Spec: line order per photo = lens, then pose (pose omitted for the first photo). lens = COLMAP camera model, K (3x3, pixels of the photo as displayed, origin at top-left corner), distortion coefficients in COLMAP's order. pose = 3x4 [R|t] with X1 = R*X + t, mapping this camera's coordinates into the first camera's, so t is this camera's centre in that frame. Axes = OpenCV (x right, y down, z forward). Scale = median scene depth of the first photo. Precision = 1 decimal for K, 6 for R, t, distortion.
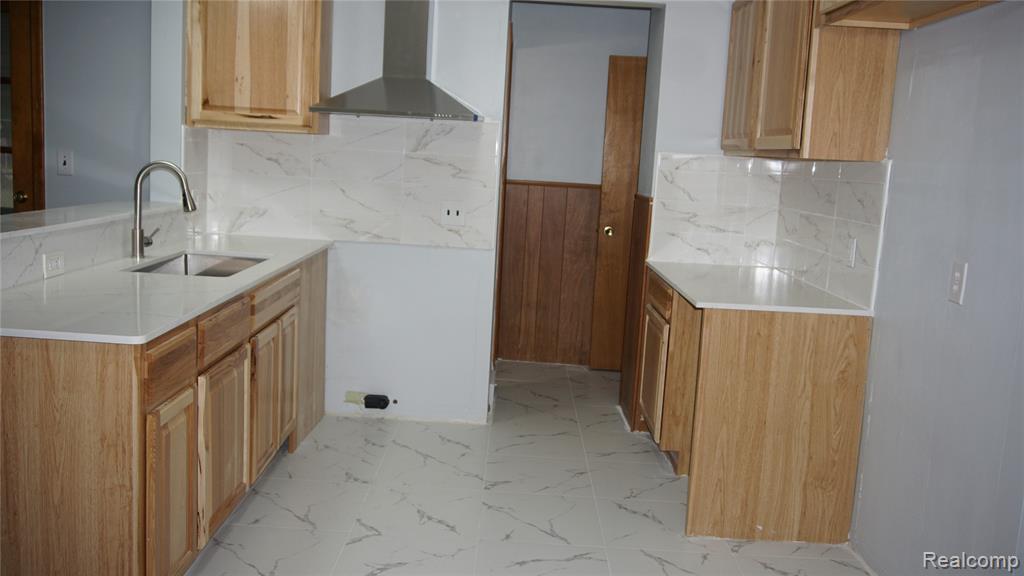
lens RADIAL K [[910.5, 0, 516.4], [0, 910.5, 286.2], [0, 0, 1]] dist [-0.033794, 0.011632]
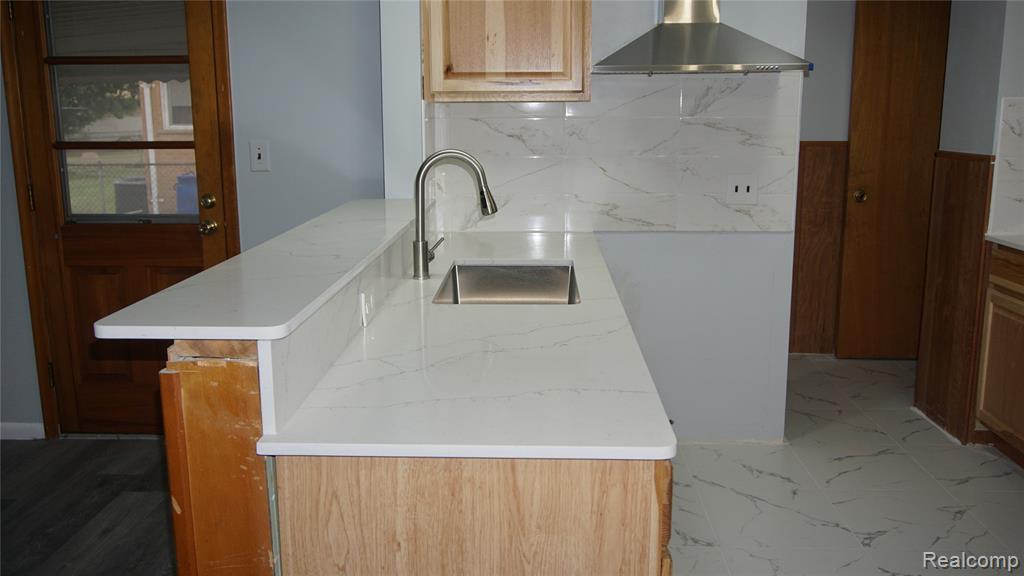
lens RADIAL K [[910.5, 0, 507.0], [0, 910.5, 289.6], [0, 0, 1]] dist [-0.033794, 0.011632]
pose [[0.997045, -0.054623, -0.054008, -0.257813], [0.057245, 0.997193, 0.048255, -0.046198], [0.051221, -0.051204, 0.997374, 0.199315]]
